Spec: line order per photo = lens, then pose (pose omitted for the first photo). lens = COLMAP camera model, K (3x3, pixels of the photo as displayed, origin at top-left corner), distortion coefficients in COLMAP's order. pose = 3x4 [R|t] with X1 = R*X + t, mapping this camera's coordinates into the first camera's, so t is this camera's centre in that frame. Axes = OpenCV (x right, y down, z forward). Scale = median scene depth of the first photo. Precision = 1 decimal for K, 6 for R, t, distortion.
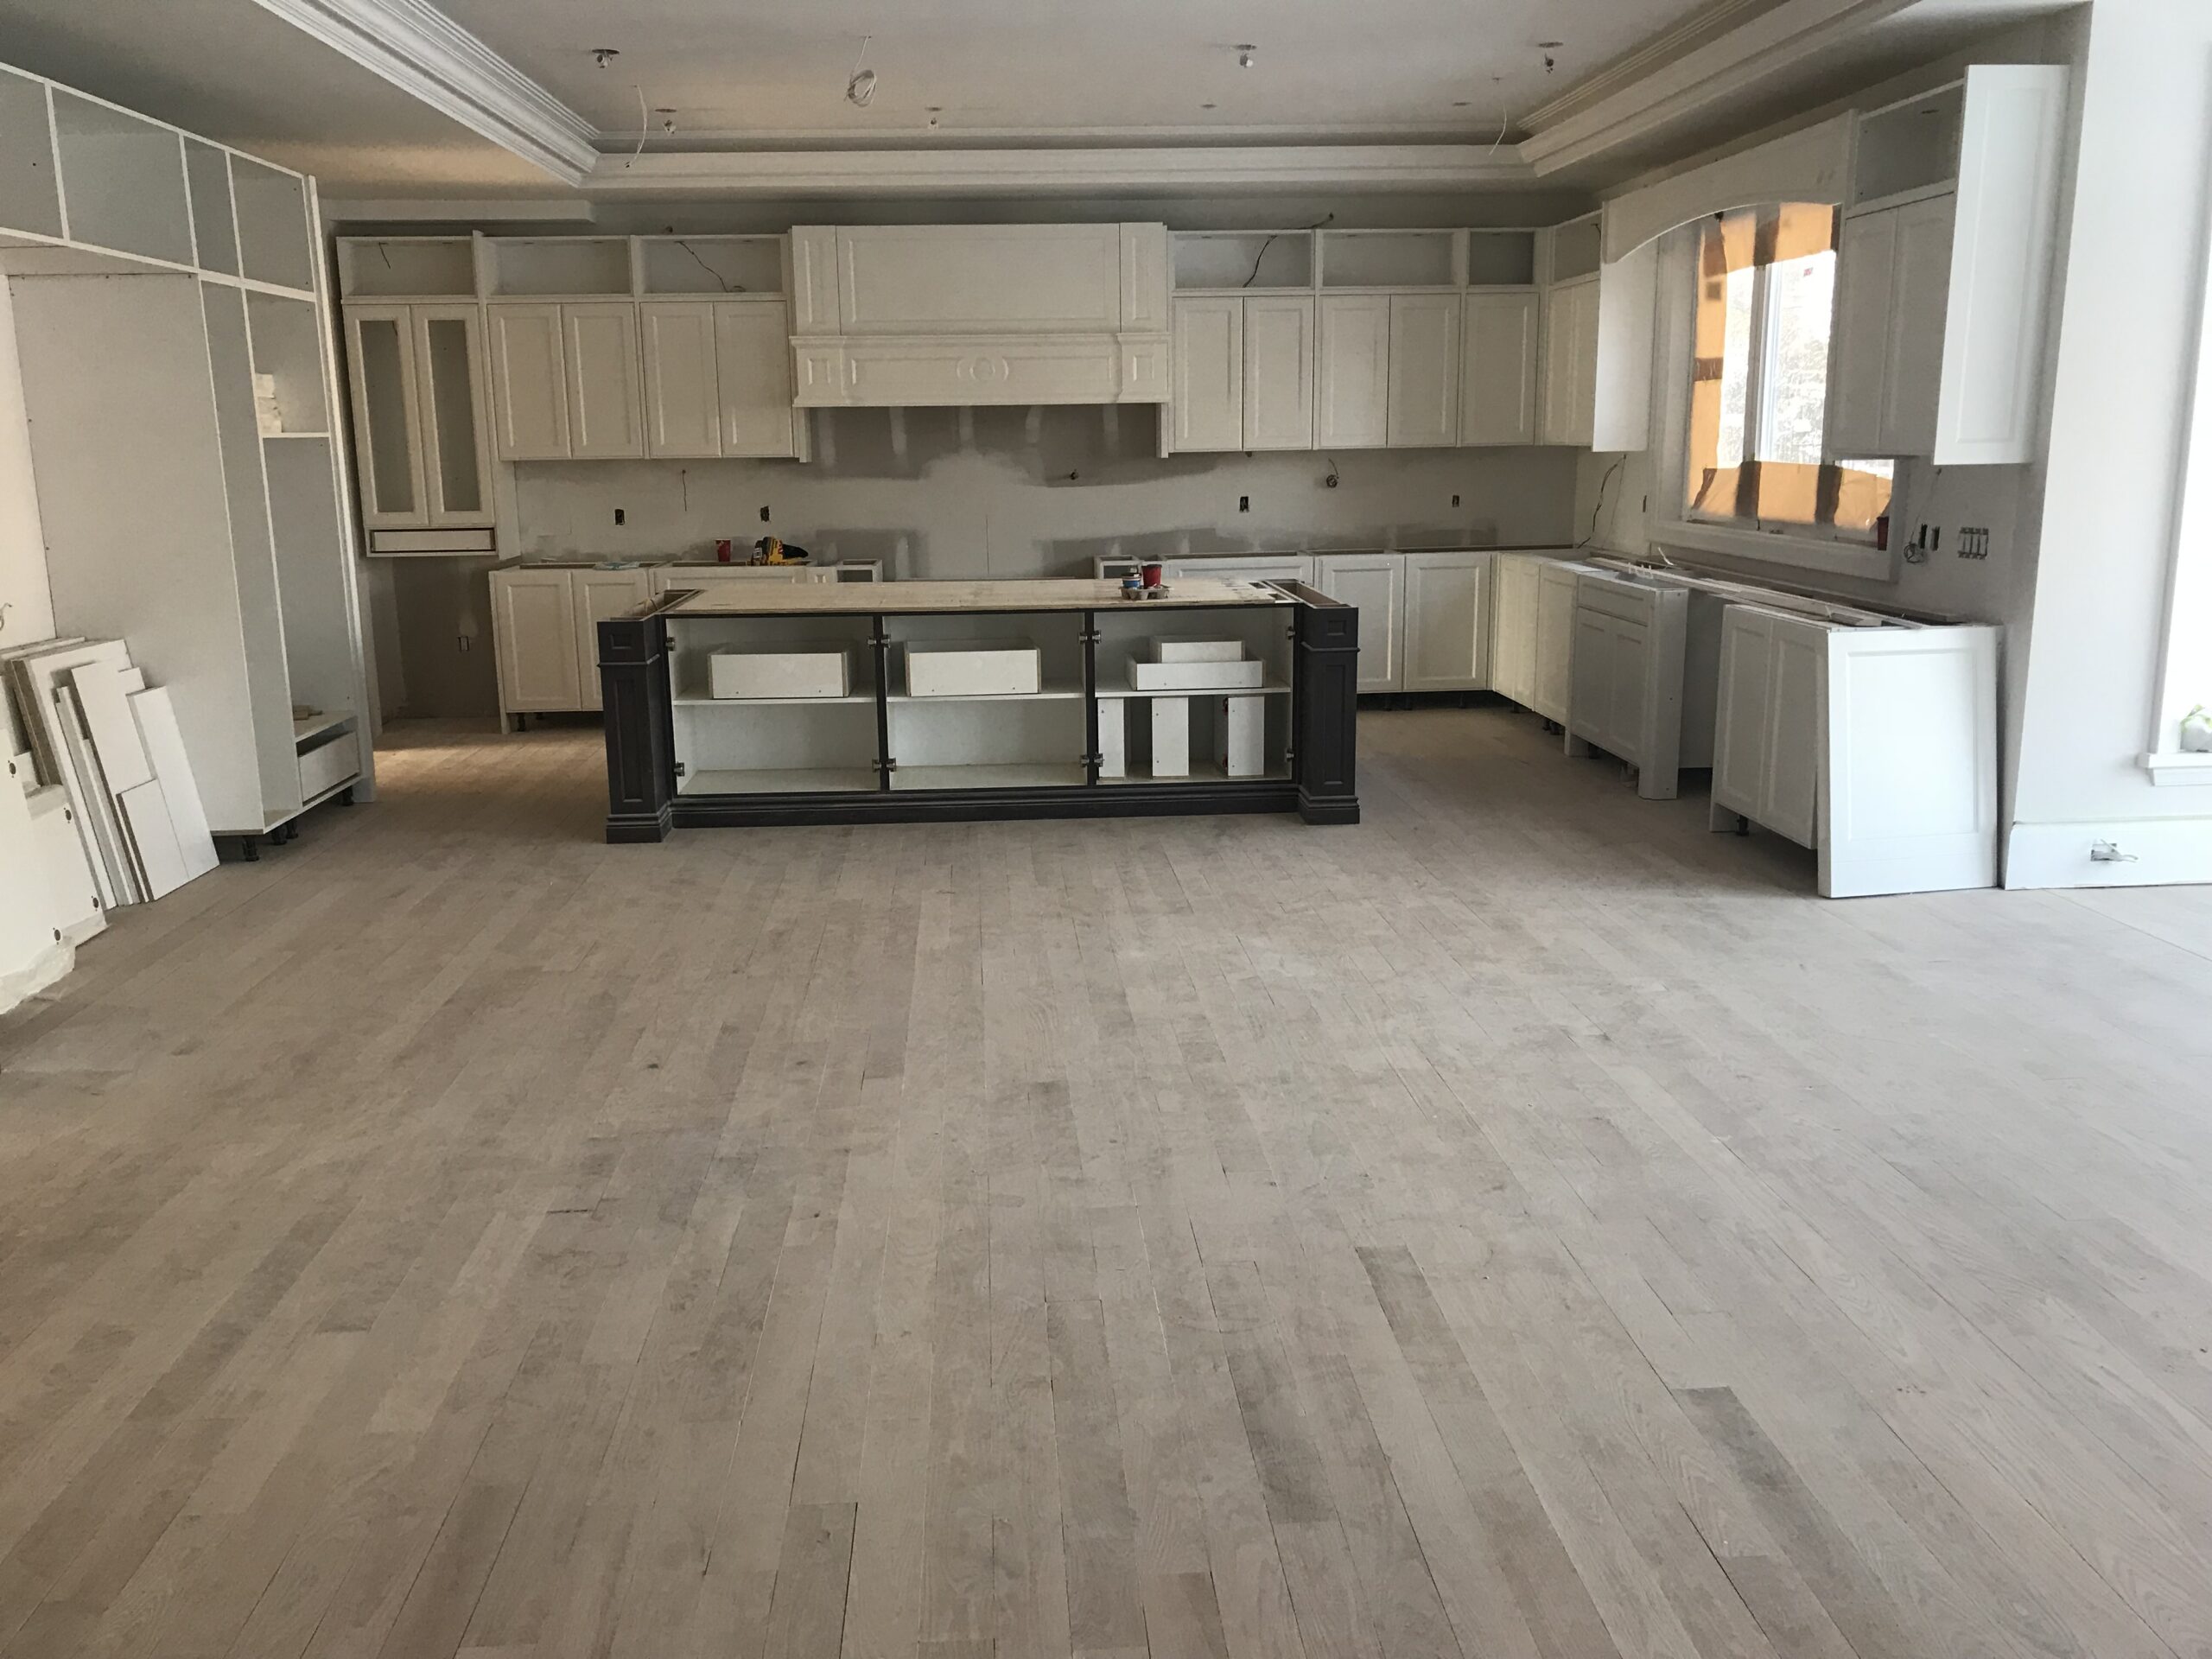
lens RADIAL K [[1852.9, 0, 1094.6], [0, 1852.9, 814.0], [0, 0, 1]] dist [0.074953, -0.151272]
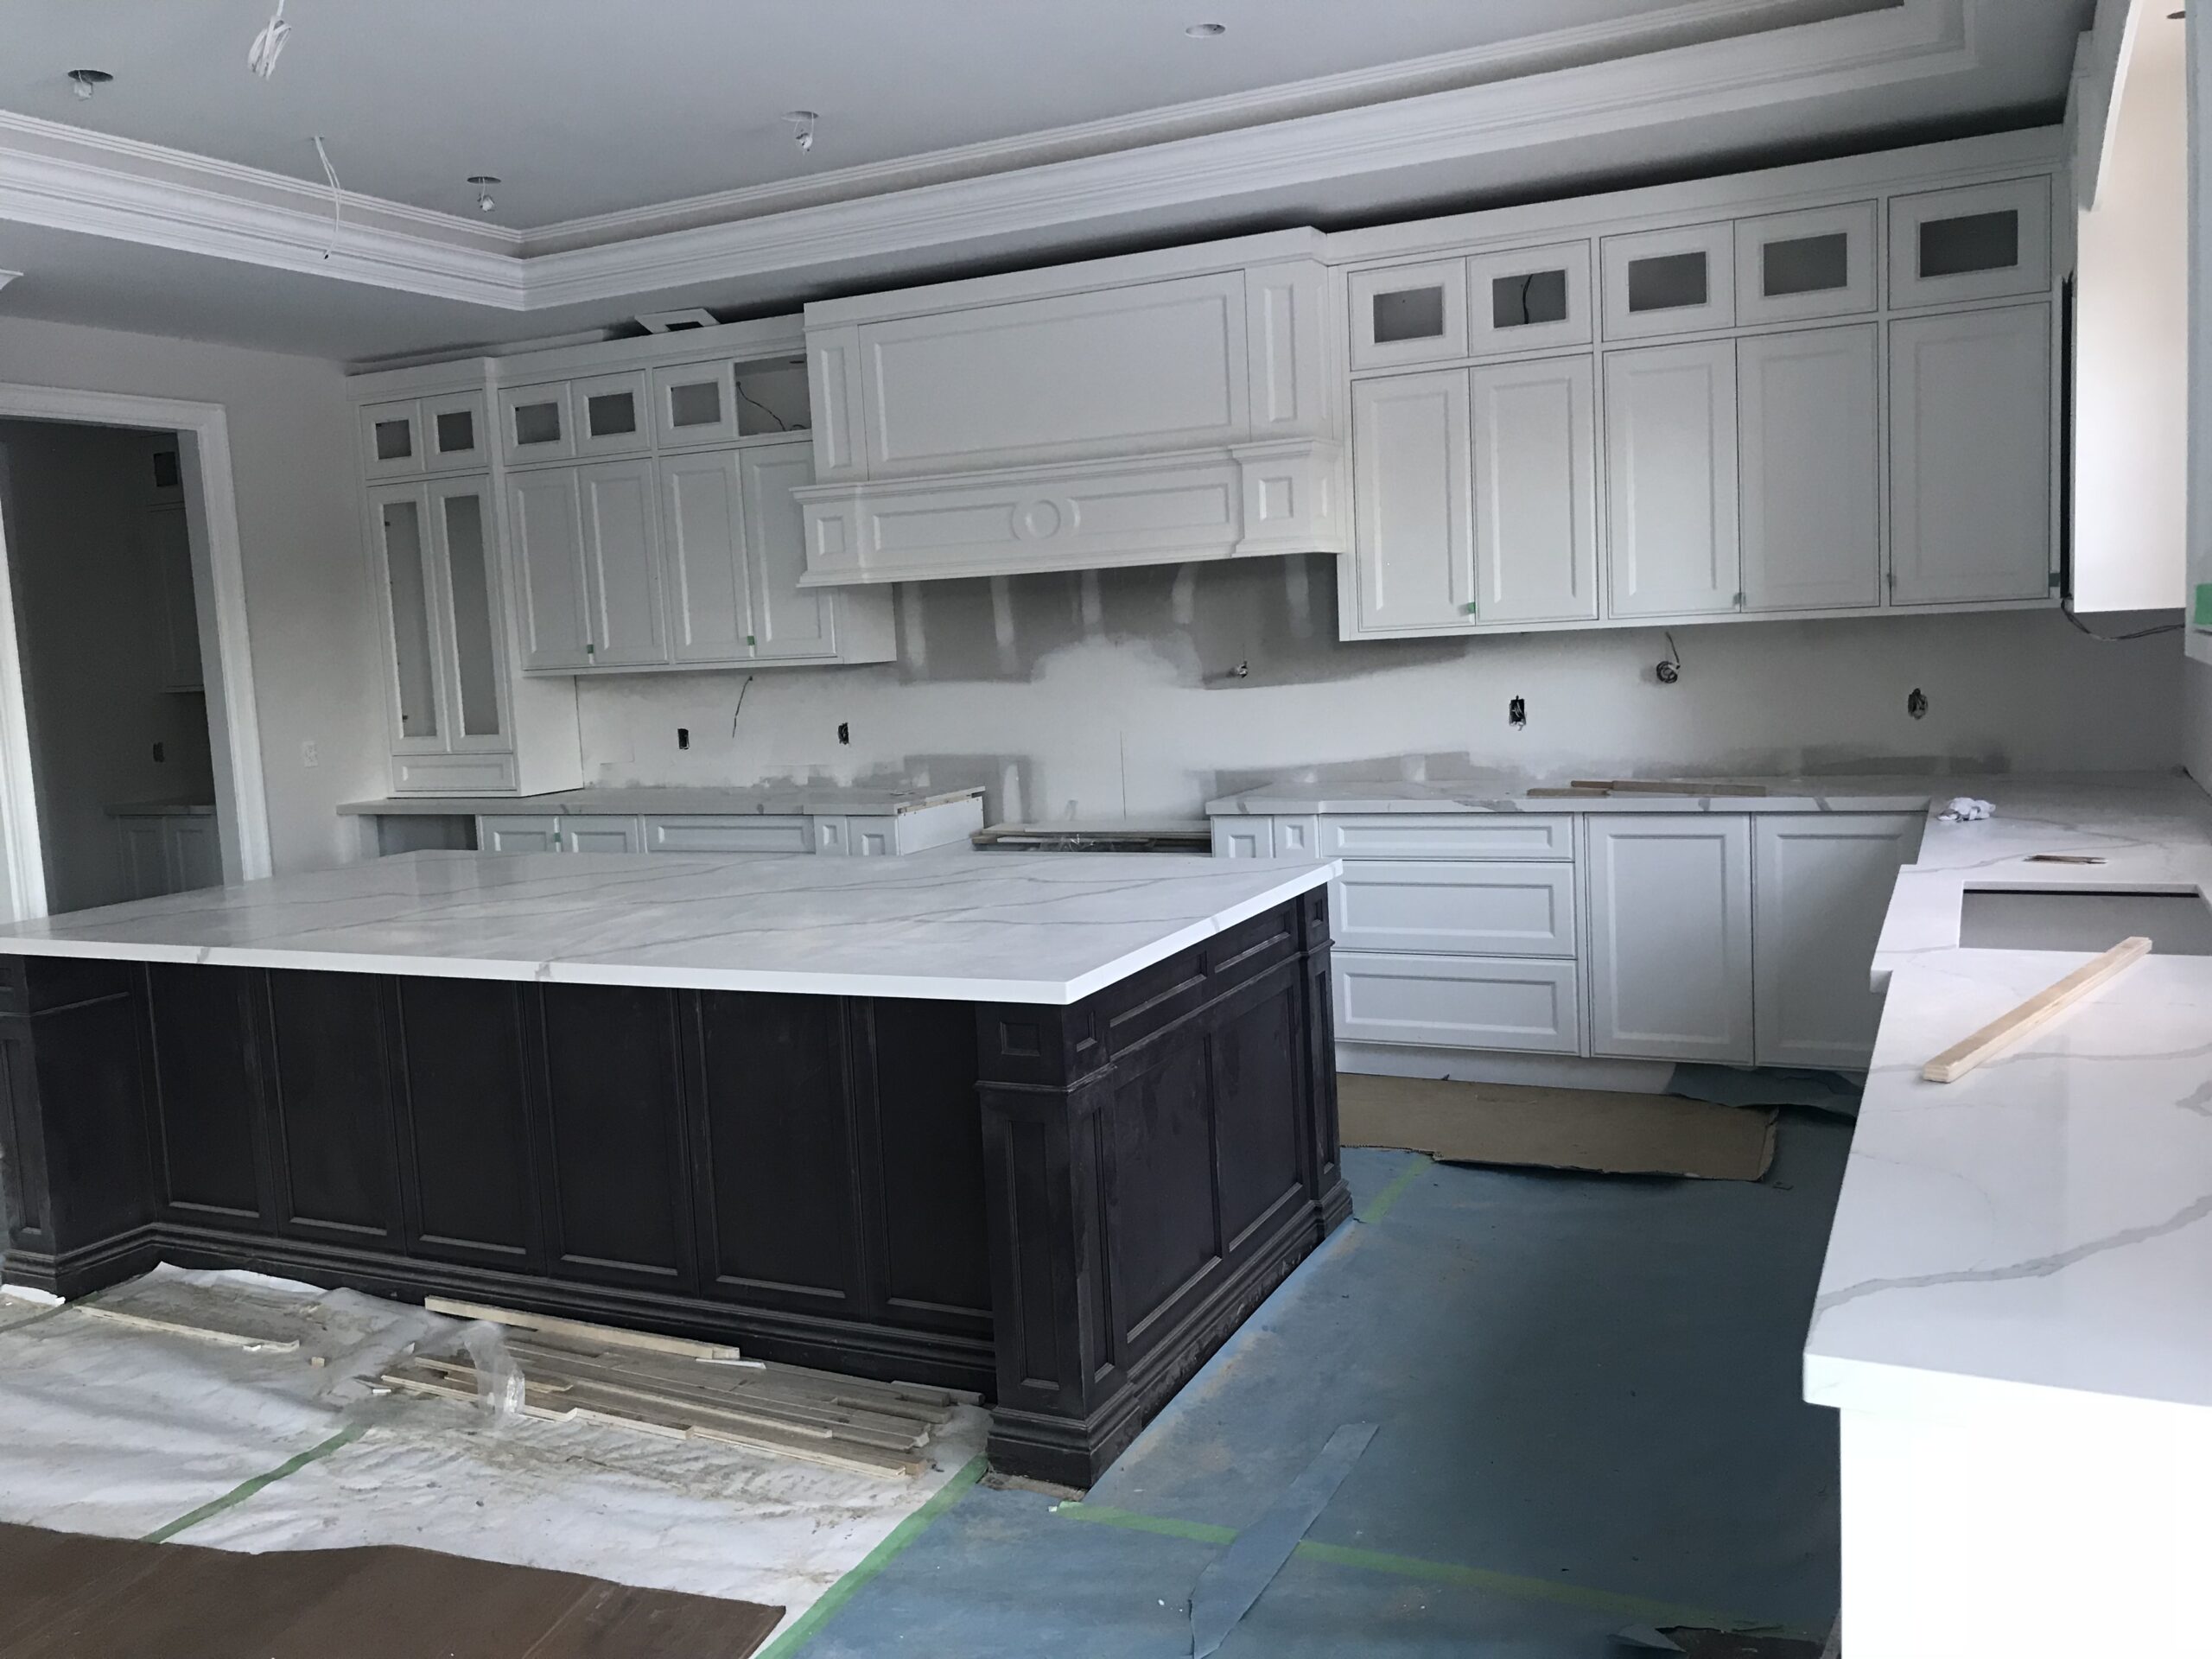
lens RADIAL K [[1852.9, 0, 1094.6], [0, 1852.9, 814.0], [0, 0, 1]] dist [0.074953, -0.151272]
pose [[0.870876, 0.018997, -0.491135, 0.260210], [-0.059258, 0.996022, -0.066550, -0.088997], [0.487917, 0.087061, 0.868538, 0.430979]]
